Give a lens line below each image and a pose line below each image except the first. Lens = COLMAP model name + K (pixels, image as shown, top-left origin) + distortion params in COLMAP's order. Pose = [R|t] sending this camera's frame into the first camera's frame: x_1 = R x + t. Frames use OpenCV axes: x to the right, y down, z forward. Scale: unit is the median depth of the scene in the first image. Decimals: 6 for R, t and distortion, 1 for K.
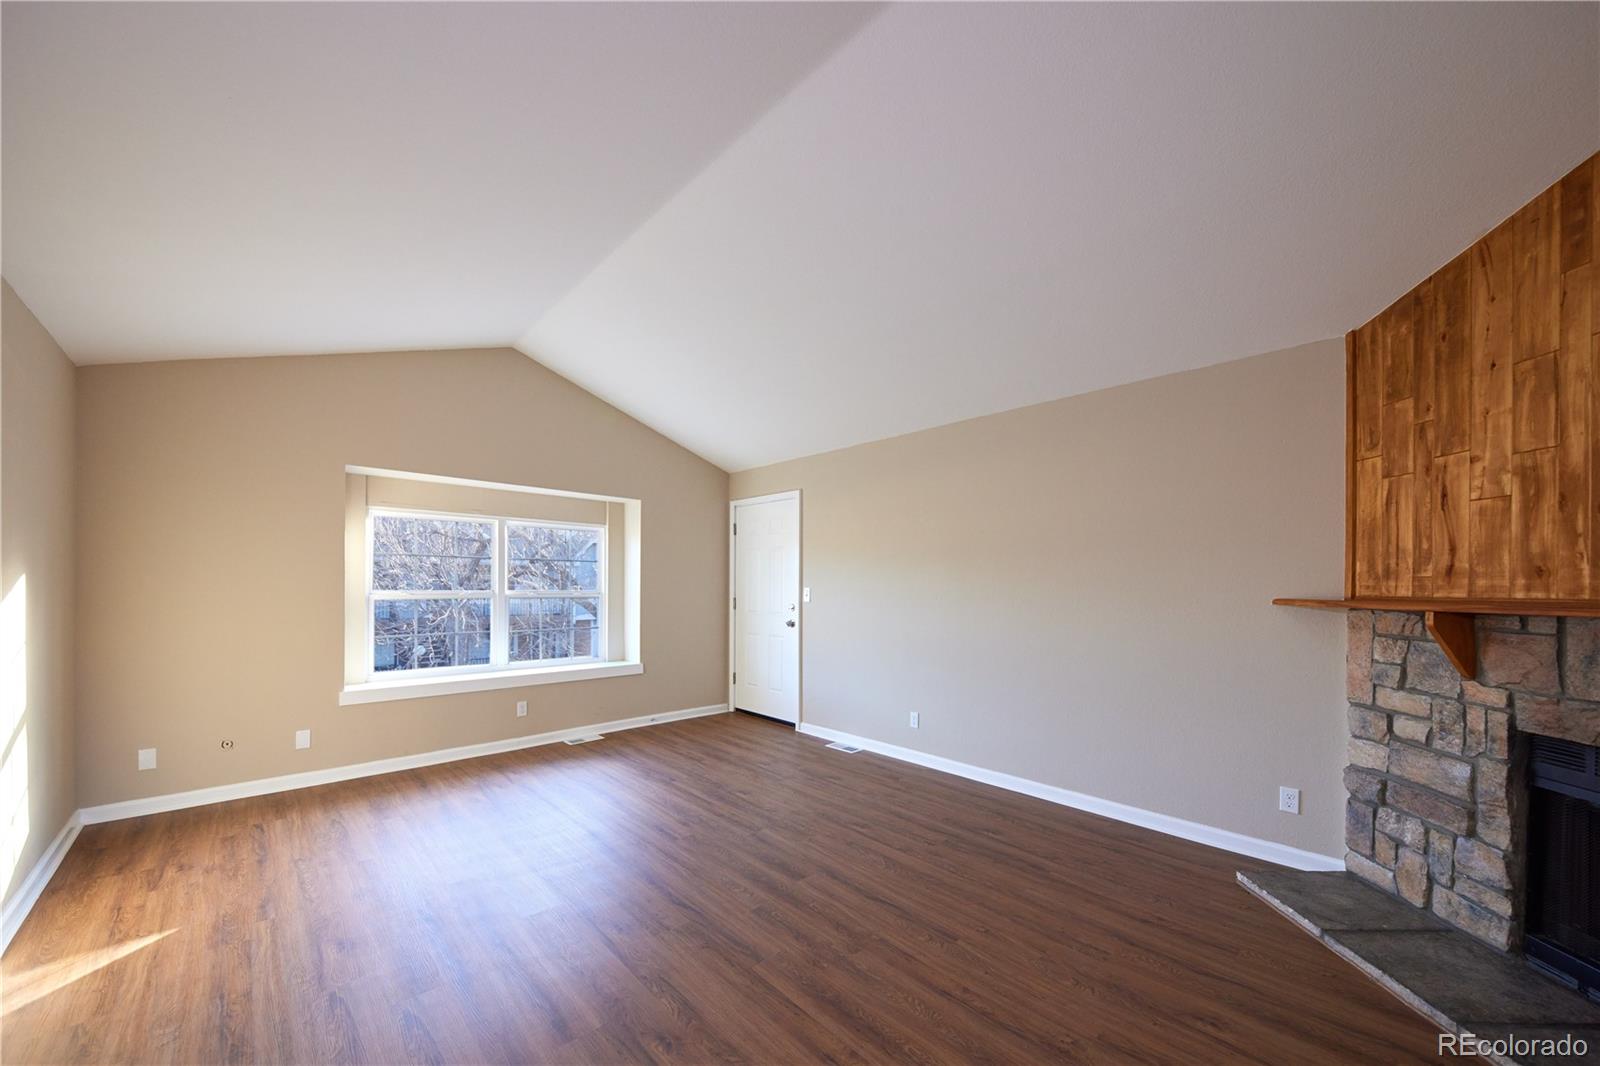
lens RADIAL K [[558.5, 0, 803.3], [0, 558.5, 585.7], [0, 0, 1]] dist [0.000393, 0.000046]
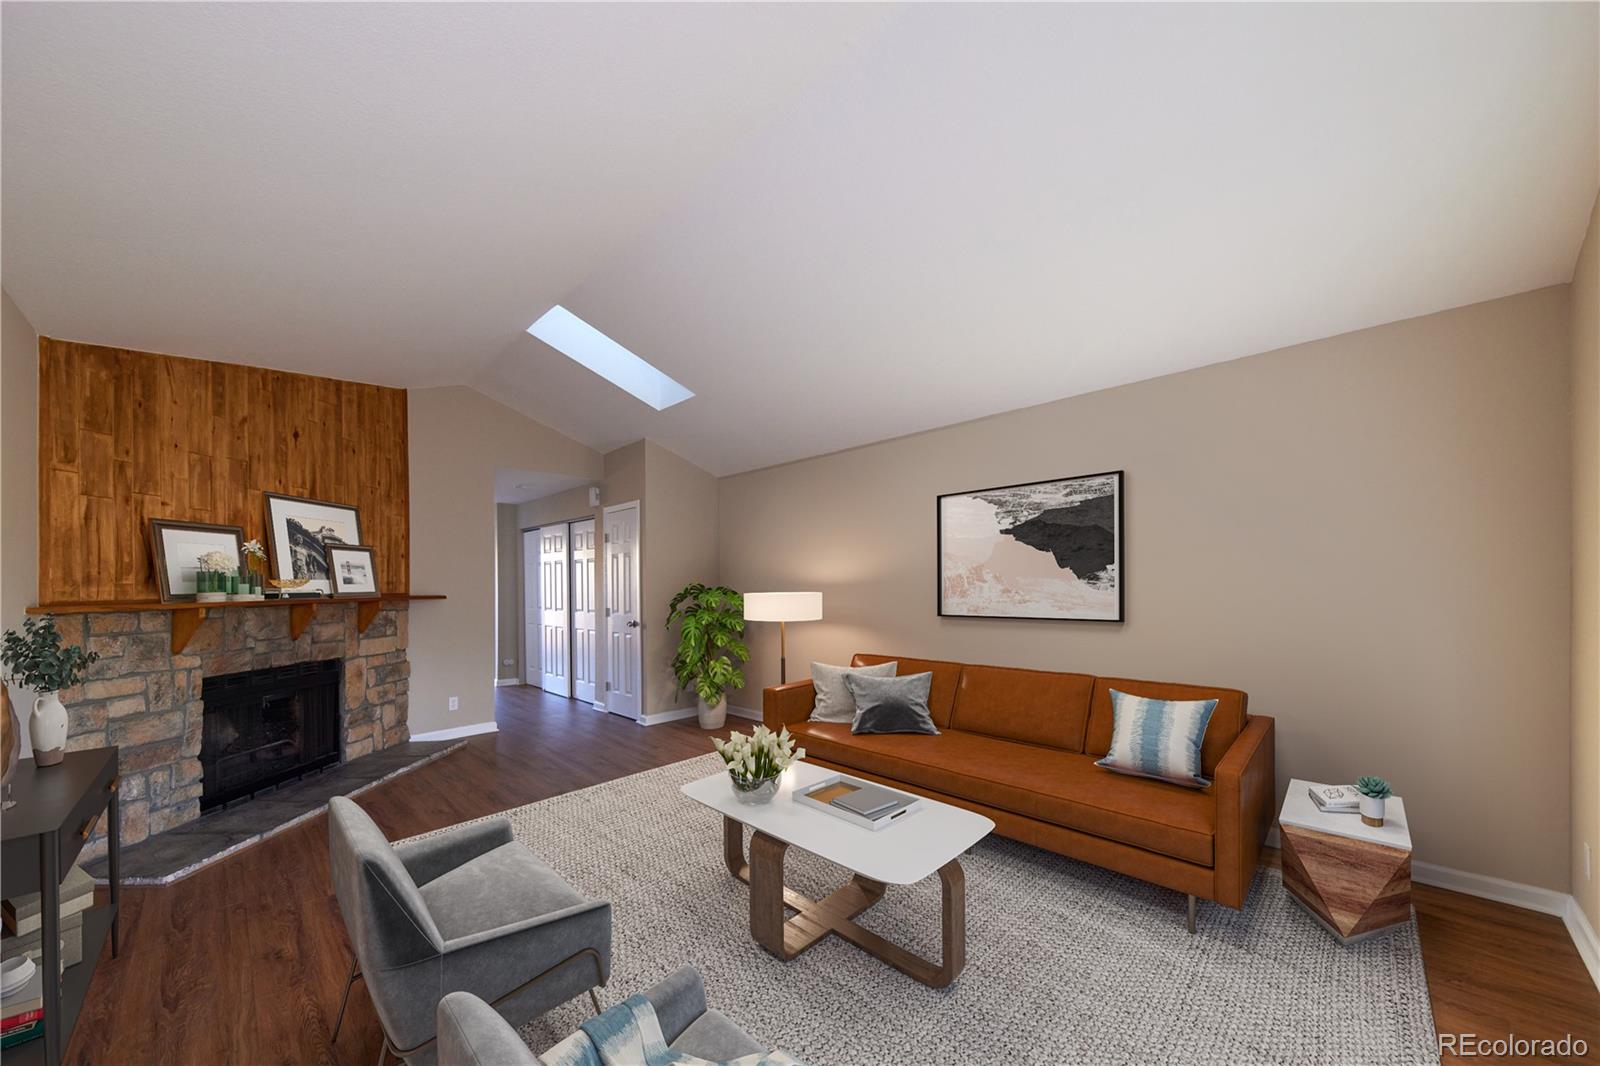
lens RADIAL K [[558.5, 0, 791.2], [0, 558.5, 585.6], [0, 0, 1]] dist [0.000393, 0.000046]
pose [[-0.999982, 0.004995, 0.003465, -0.389015], [0.005007, 0.999981, 0.003505, -0.009059], [-0.003447, 0.003522, -0.999988, 2.206552]]
